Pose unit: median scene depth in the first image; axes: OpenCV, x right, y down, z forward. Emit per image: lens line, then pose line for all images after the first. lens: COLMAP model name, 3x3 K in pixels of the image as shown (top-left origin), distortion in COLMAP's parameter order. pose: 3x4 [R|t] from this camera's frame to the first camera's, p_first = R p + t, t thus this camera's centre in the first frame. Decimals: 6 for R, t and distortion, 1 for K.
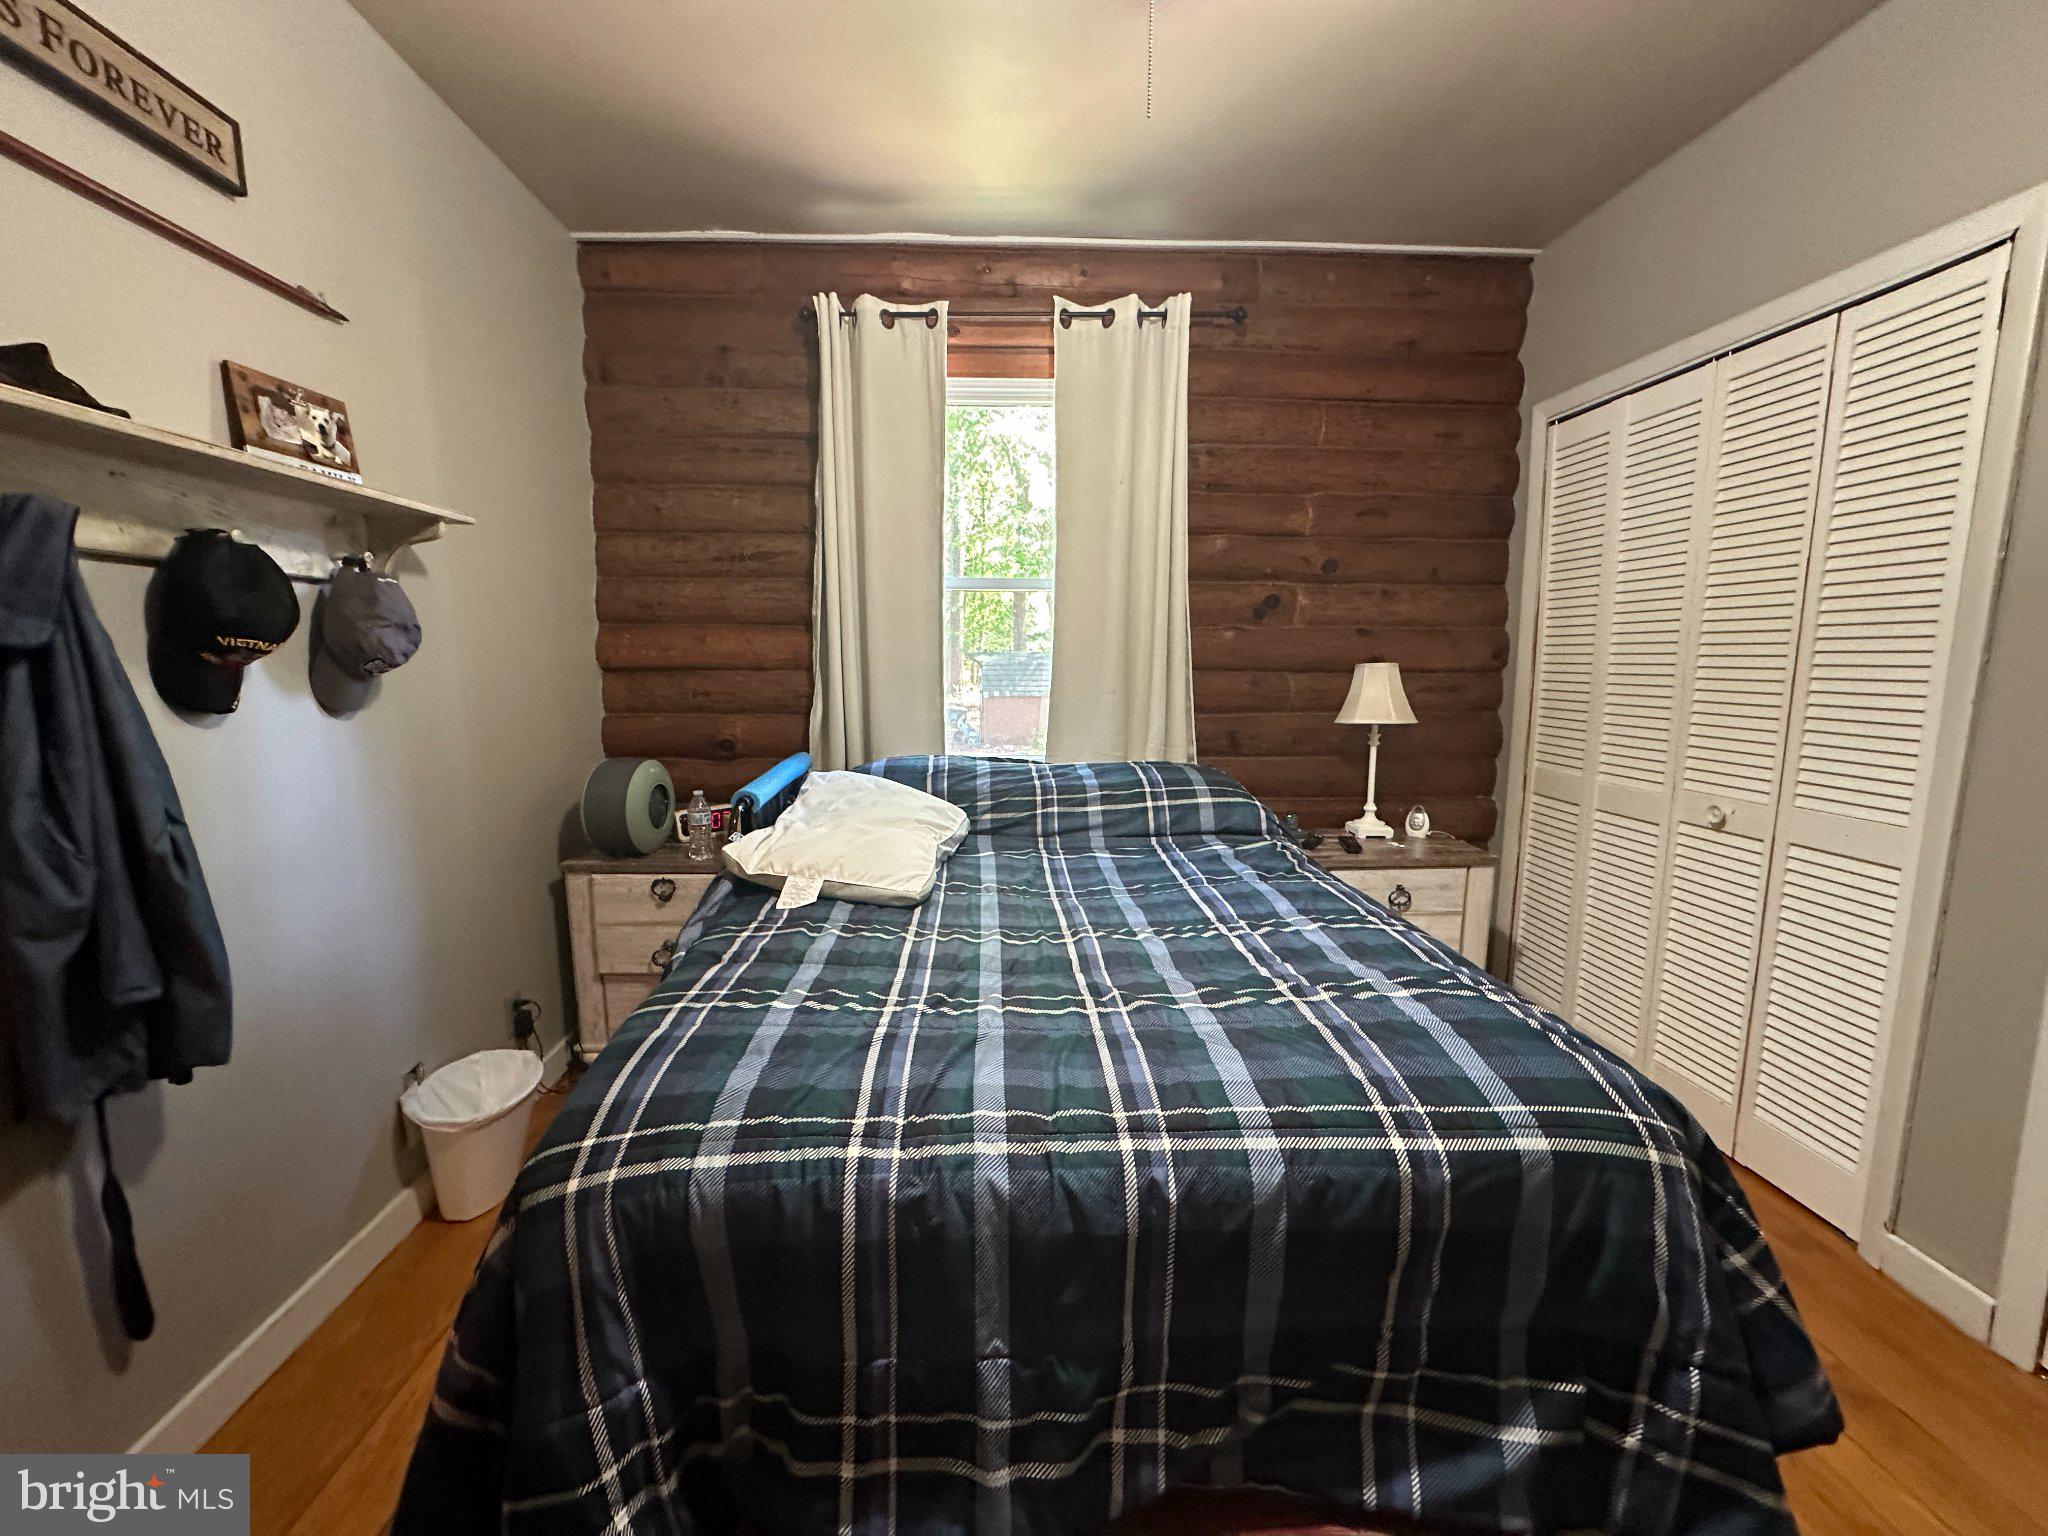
lens RADIAL K [[823.7, 0, 1009.7], [0, 823.7, 772.0], [0, 0, 1]] dist [-0.001347, -0.000586]
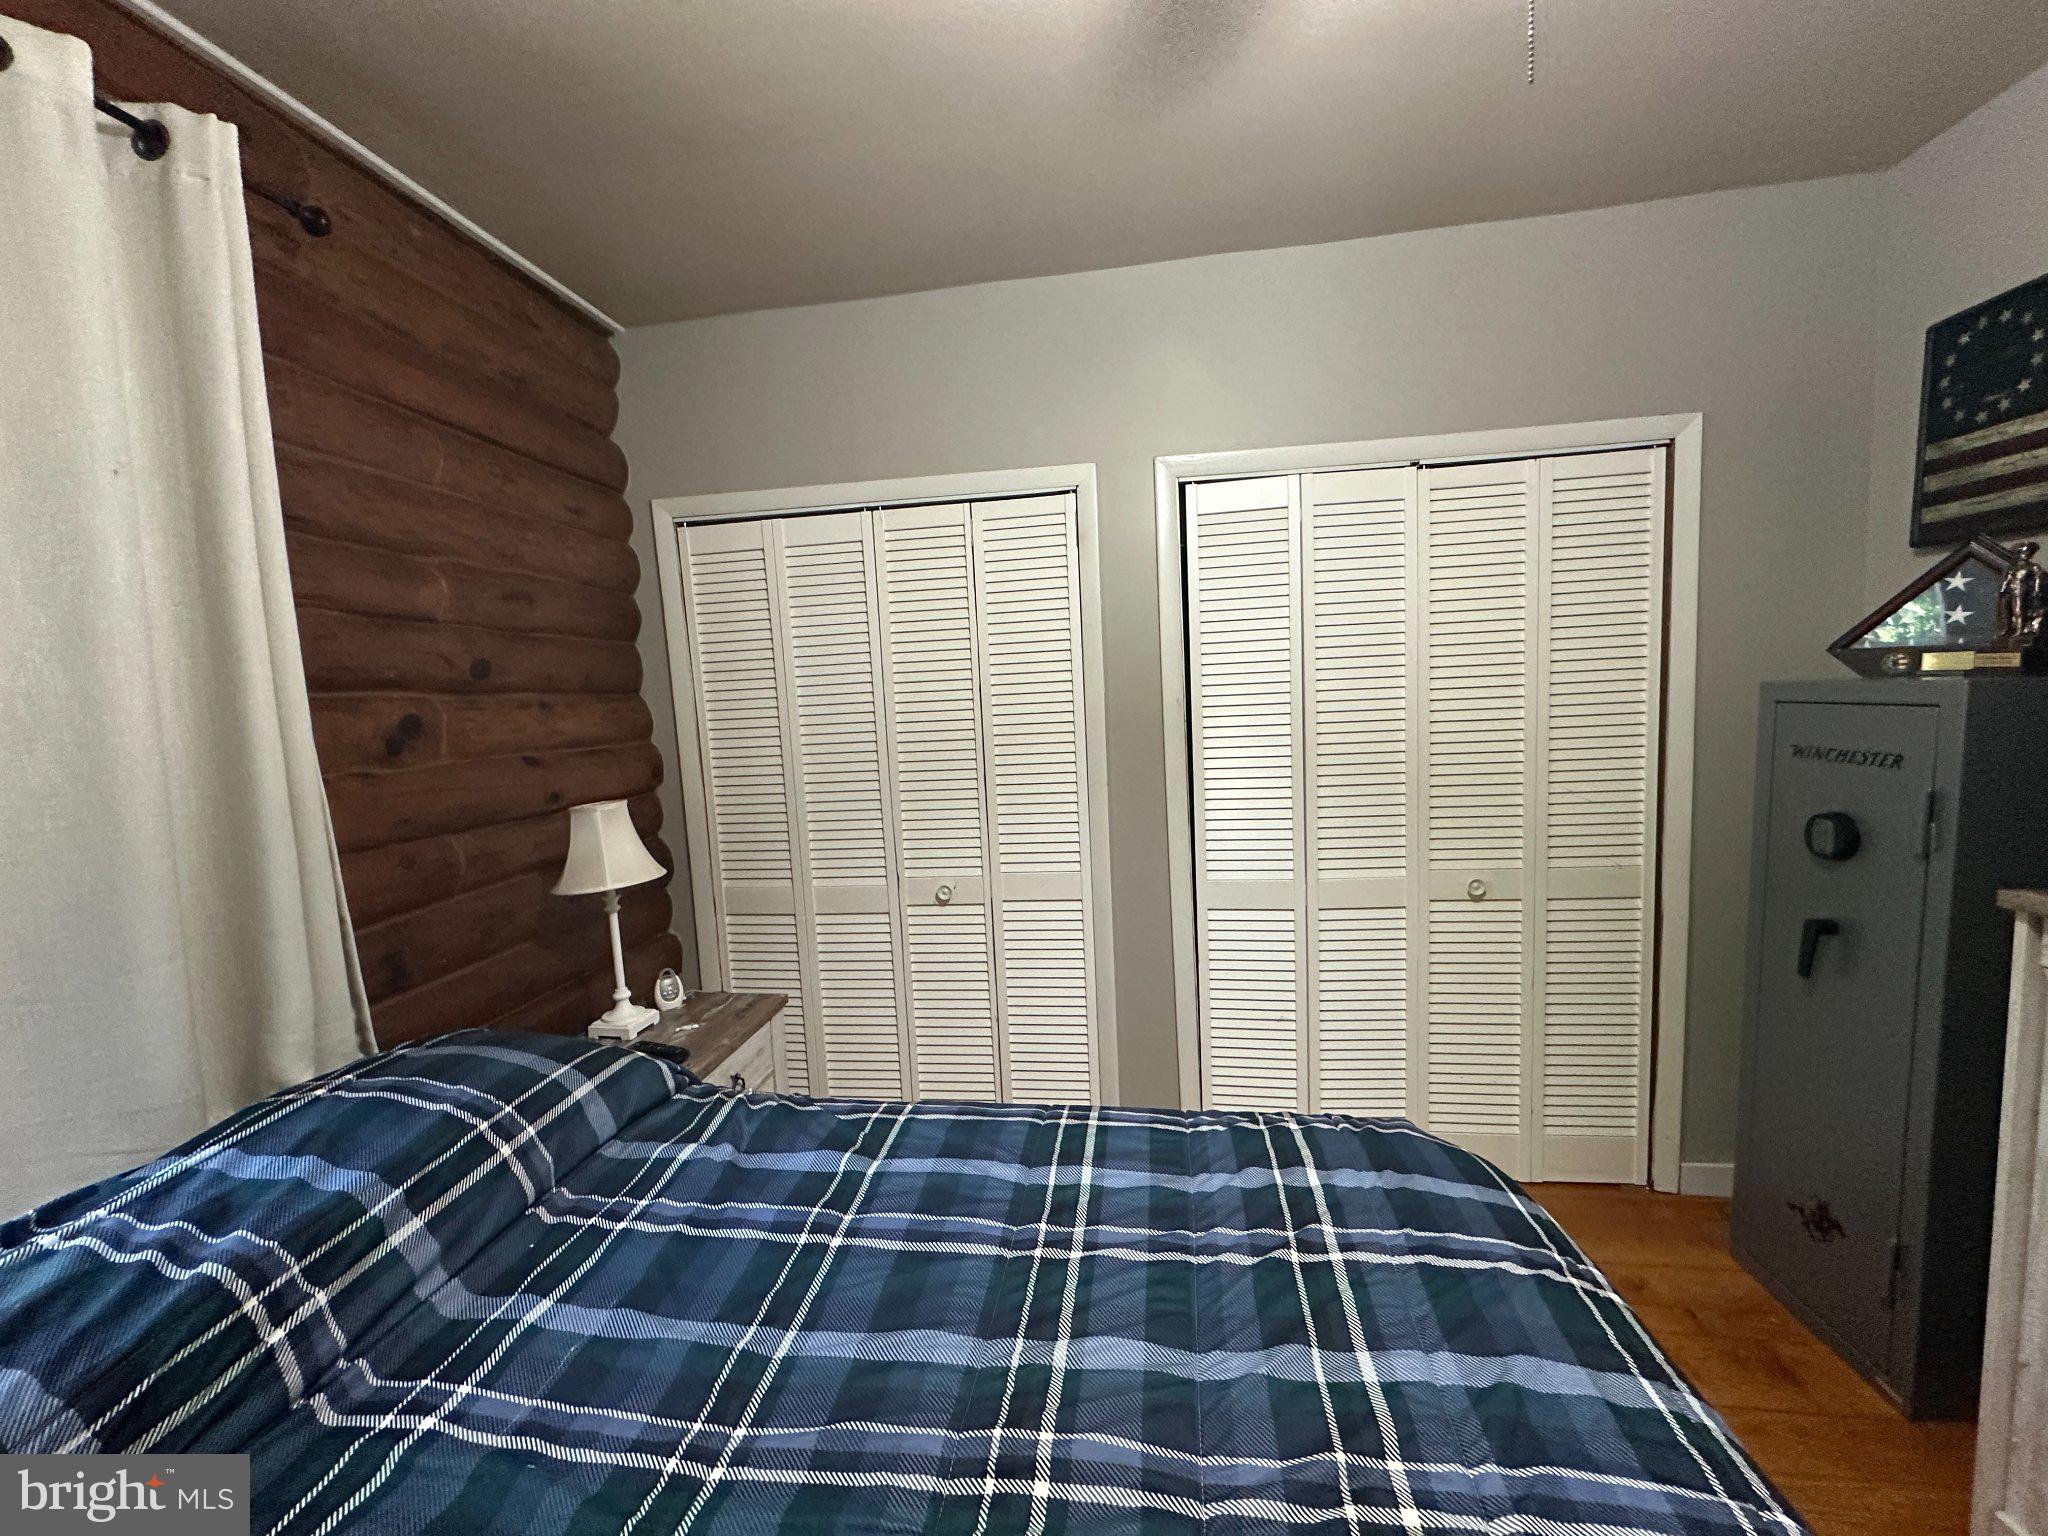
lens RADIAL K [[823.7, 0, 1009.7], [0, 823.7, 772.0], [0, 0, 1]] dist [-0.001347, -0.000586]
pose [[0.173564, -0.105796, 0.979124, -0.208908], [0.186683, 0.979721, 0.072769, -0.143434], [-0.966967, 0.170156, 0.189794, 0.494076]]
